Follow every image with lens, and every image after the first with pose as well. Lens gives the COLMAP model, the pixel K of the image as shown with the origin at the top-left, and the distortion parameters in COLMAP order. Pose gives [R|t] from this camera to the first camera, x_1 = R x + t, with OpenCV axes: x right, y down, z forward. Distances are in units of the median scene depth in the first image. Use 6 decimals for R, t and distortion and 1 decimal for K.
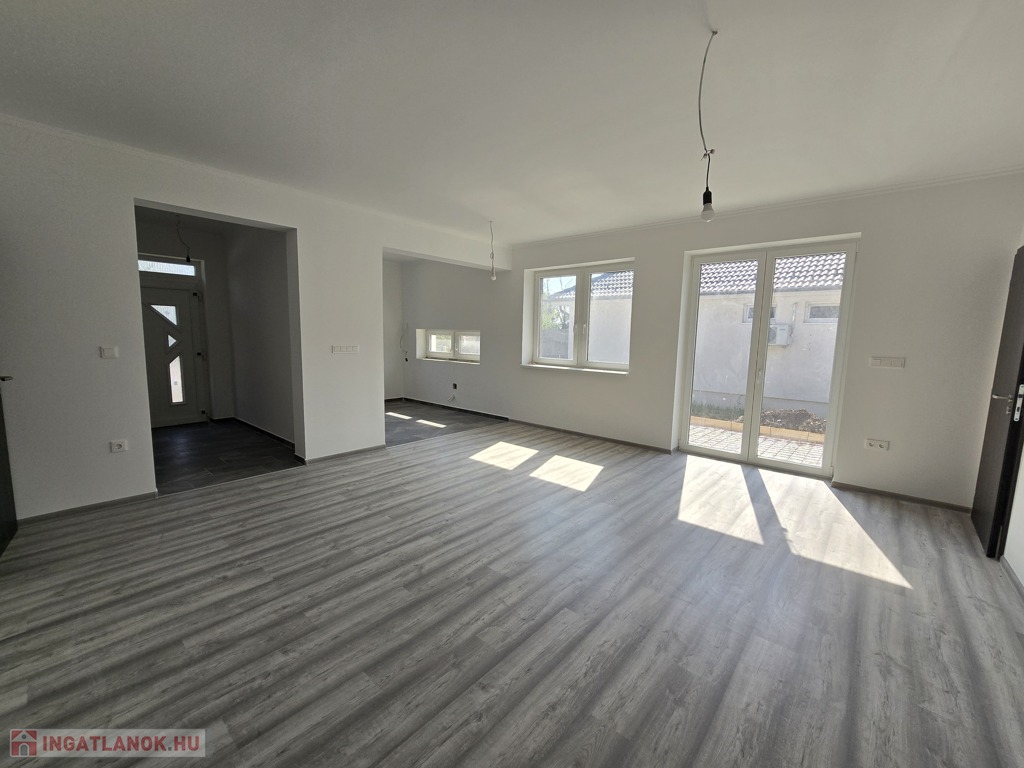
lens RADIAL K [[418.4, 0, 513.2], [0, 418.4, 385.7], [0, 0, 1]] dist [-0.000700, -0.000420]
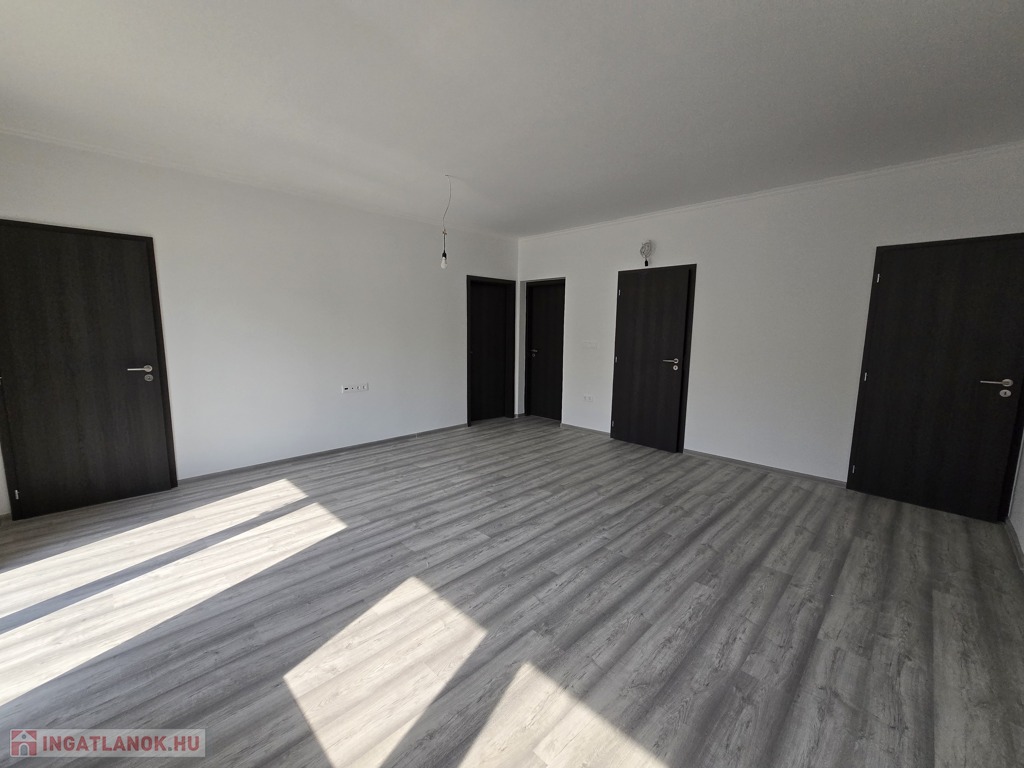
lens RADIAL K [[418.4, 0, 512.2], [0, 418.4, 384.5], [0, 0, 1]] dist [-0.000700, -0.000420]
pose [[-0.997282, -0.040509, 0.061552, 0.002790], [-0.023569, 0.966810, 0.254406, -0.199201], [-0.069815, 0.252264, -0.965137, 1.603683]]
